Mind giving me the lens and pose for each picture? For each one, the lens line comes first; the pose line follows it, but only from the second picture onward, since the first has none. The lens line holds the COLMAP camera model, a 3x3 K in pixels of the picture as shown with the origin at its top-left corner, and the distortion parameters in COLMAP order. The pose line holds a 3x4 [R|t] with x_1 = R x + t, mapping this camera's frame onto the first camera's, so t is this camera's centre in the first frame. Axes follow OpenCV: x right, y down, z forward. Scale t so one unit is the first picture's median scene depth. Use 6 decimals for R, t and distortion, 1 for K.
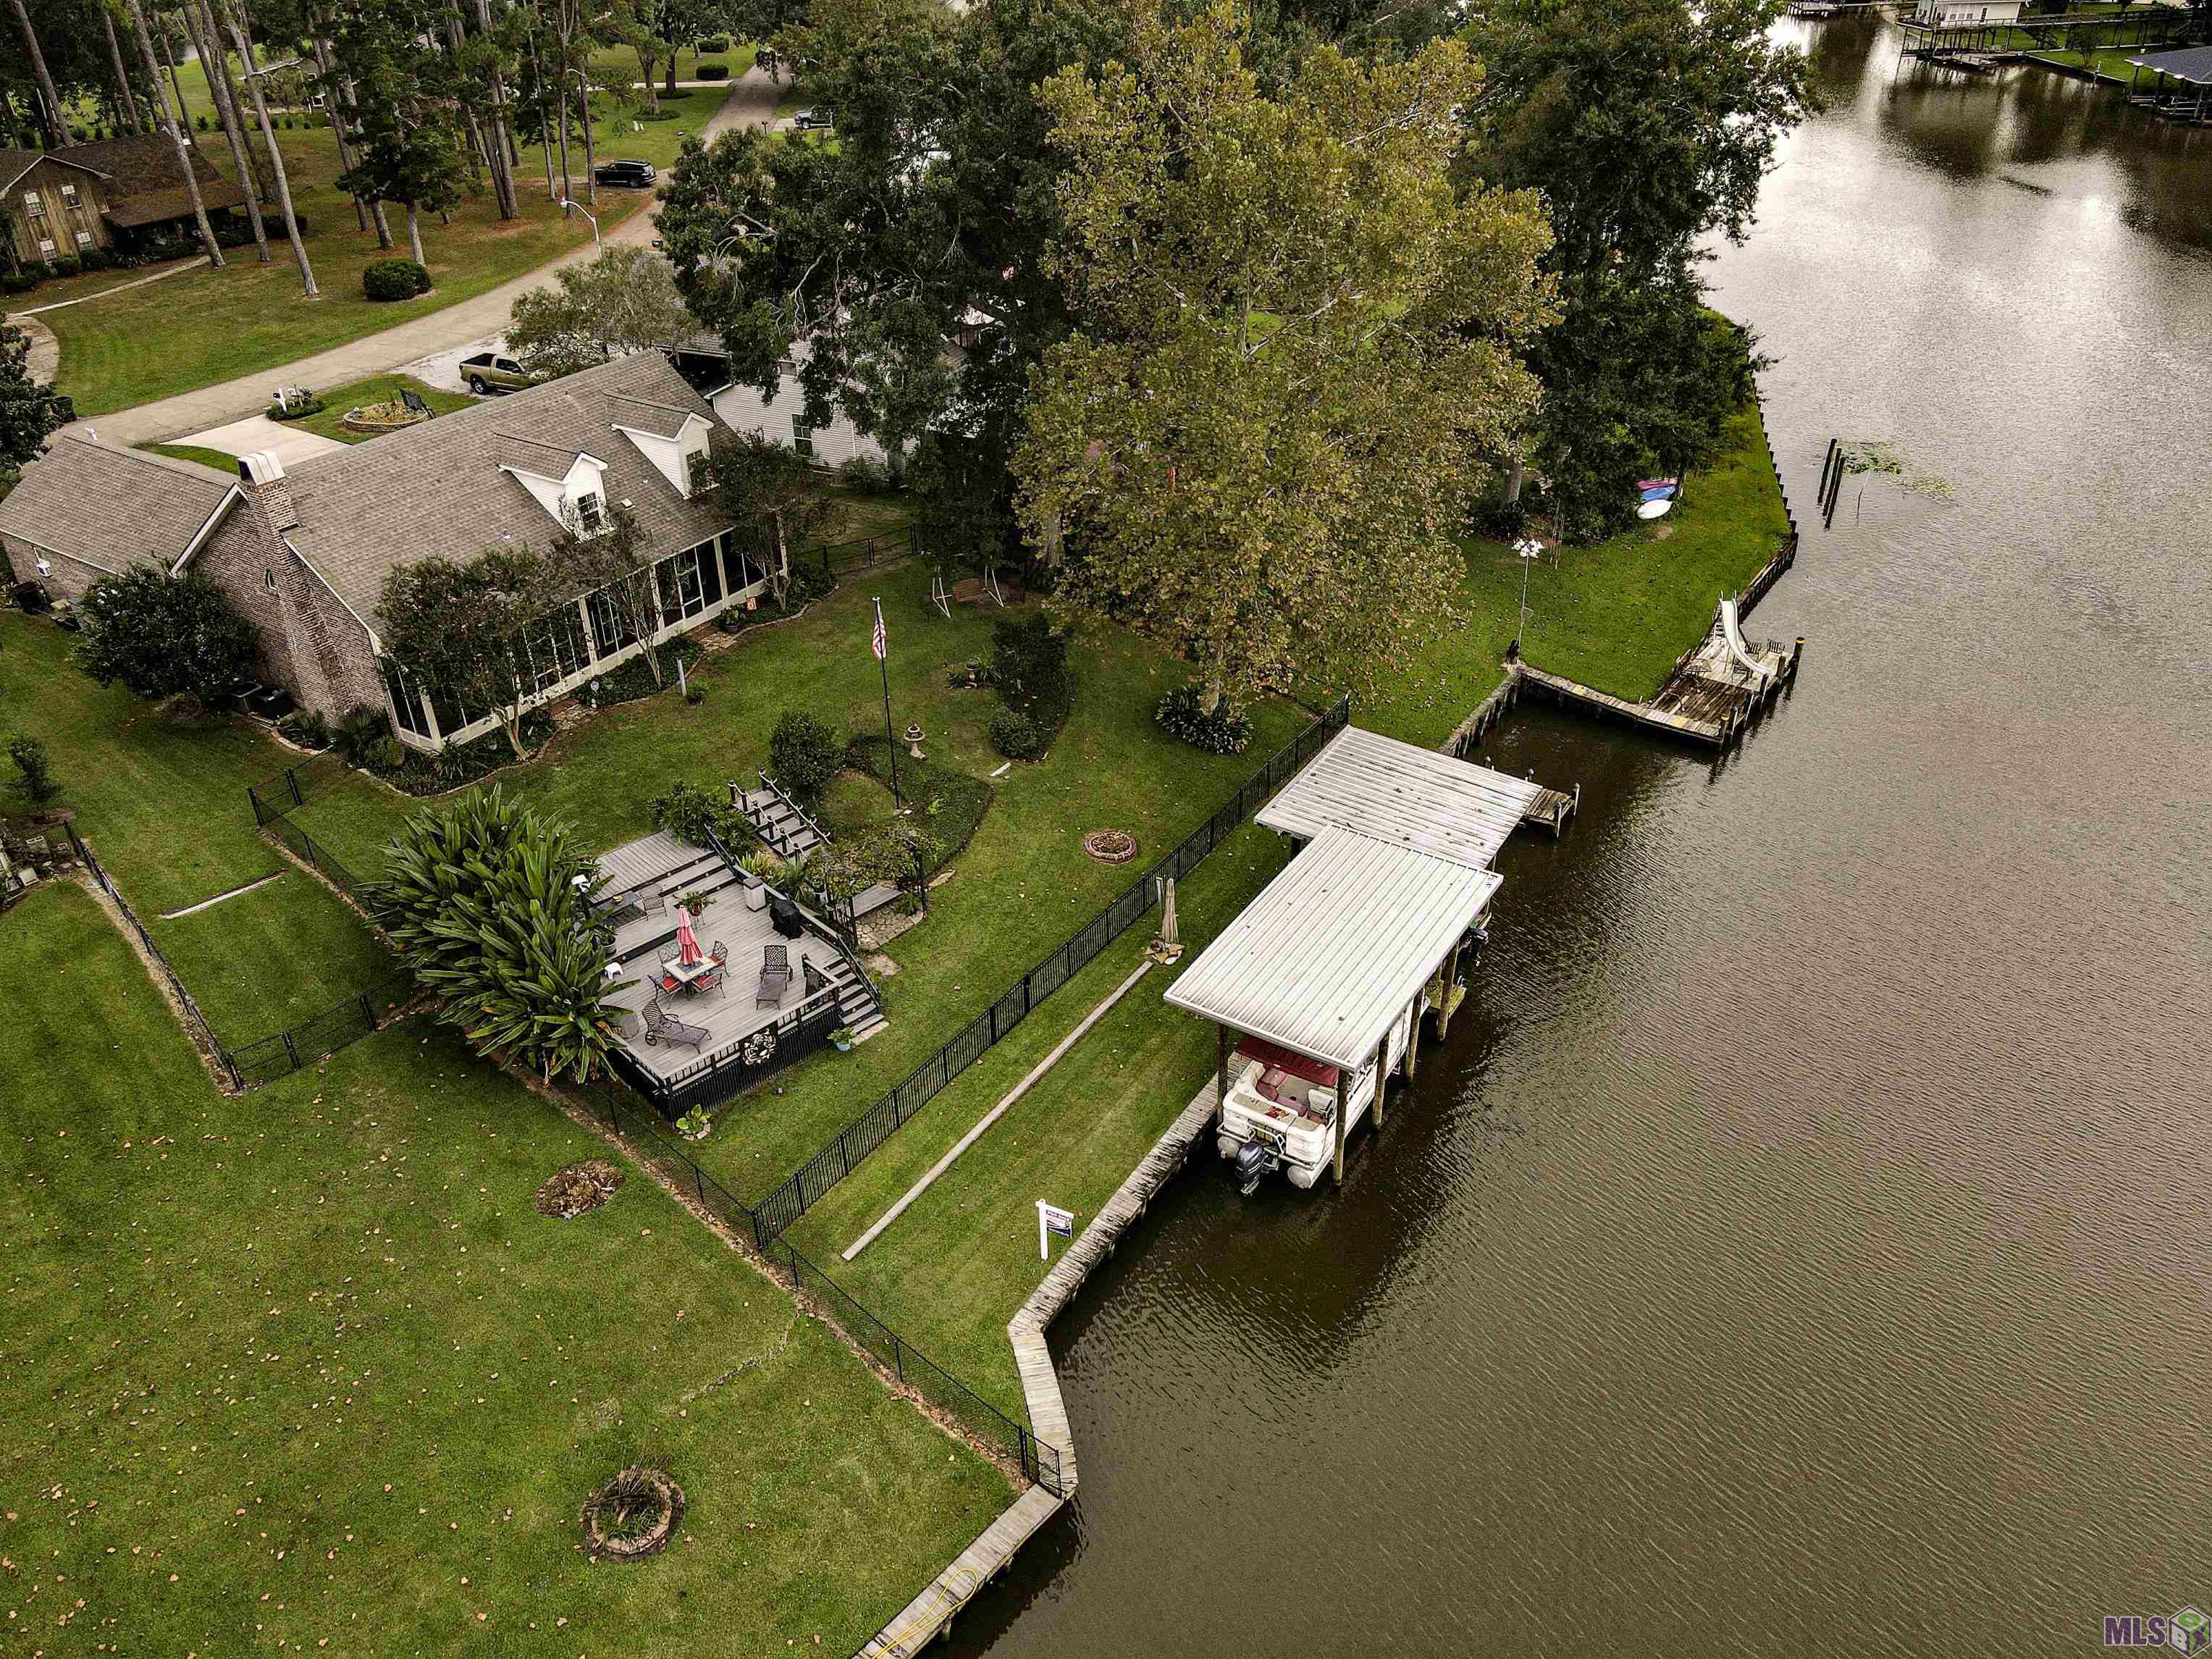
lens RADIAL K [[1619.9, 0, 1106.0], [0, 1619.9, 829.5], [0, 0, 1]] dist [-0.001814, 0.037535]
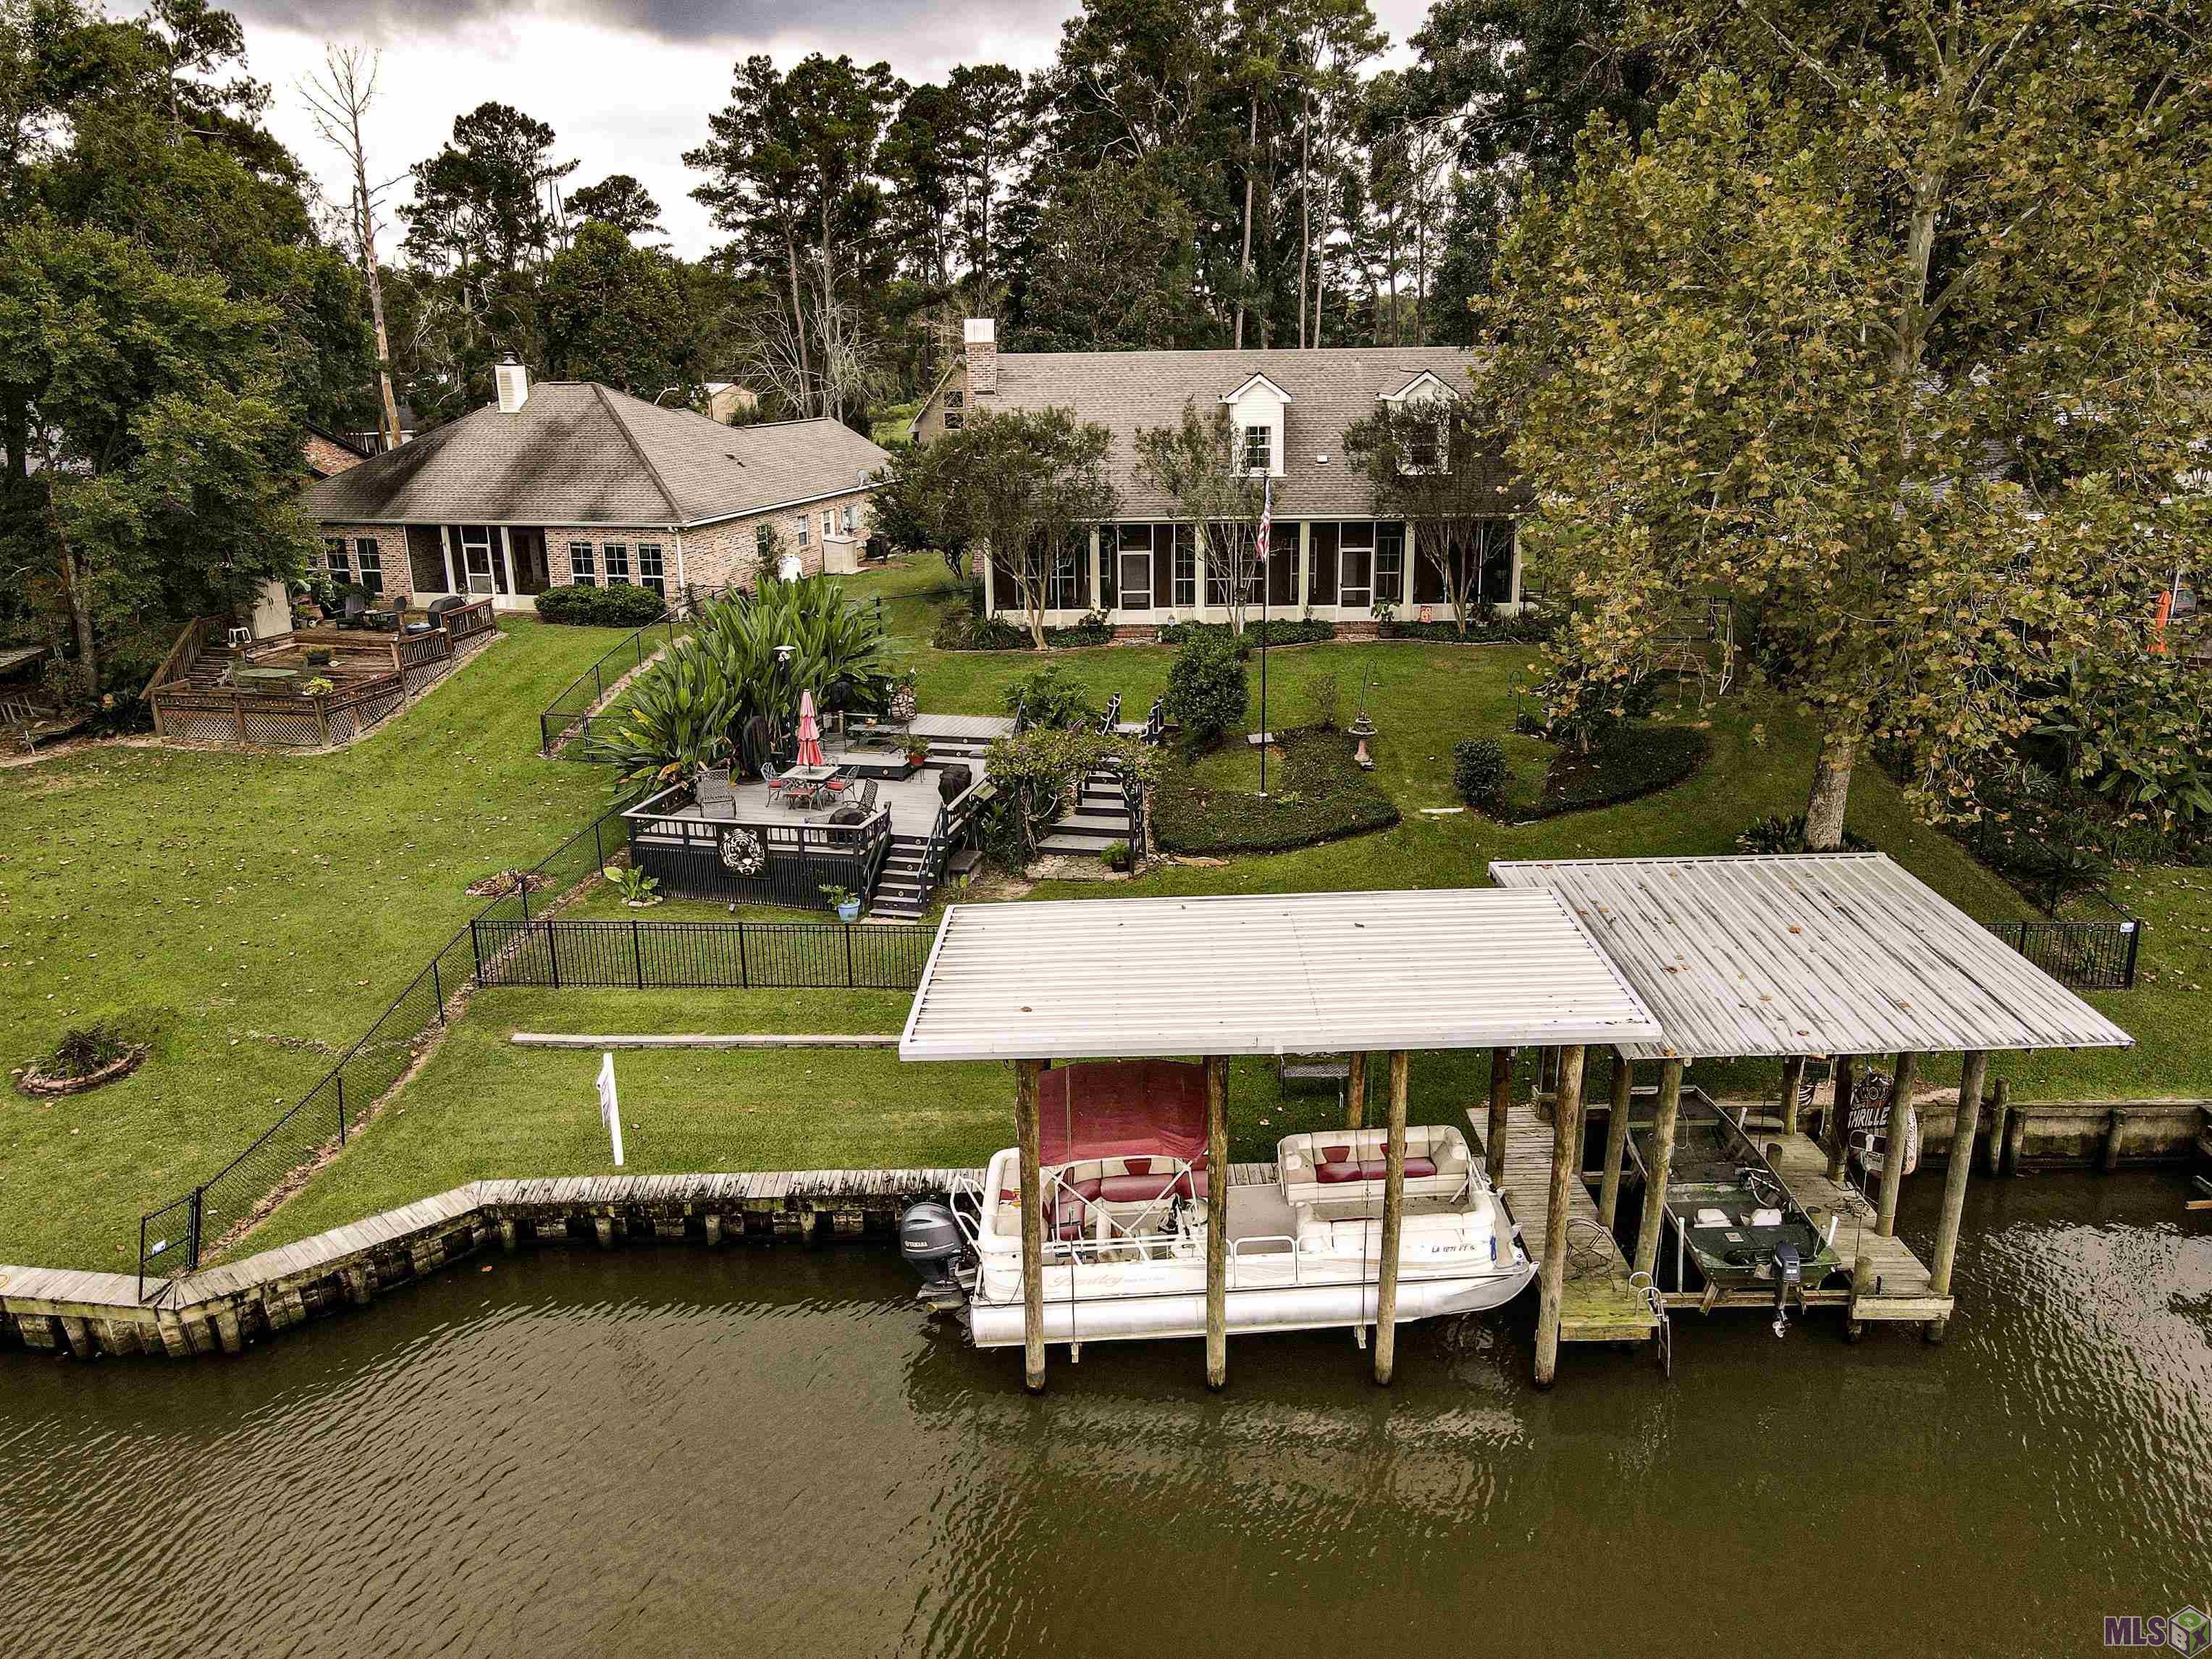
lens RADIAL K [[1619.9, 0, 1106.0], [0, 1619.9, 829.5], [0, 0, 1]] dist [-0.001814, 0.037535]
pose [[0.533321, 0.250105, -0.808094, 0.495943], [-0.446140, 0.894792, -0.017503, 0.054321], [0.718699, 0.369858, 0.588793, 0.602750]]
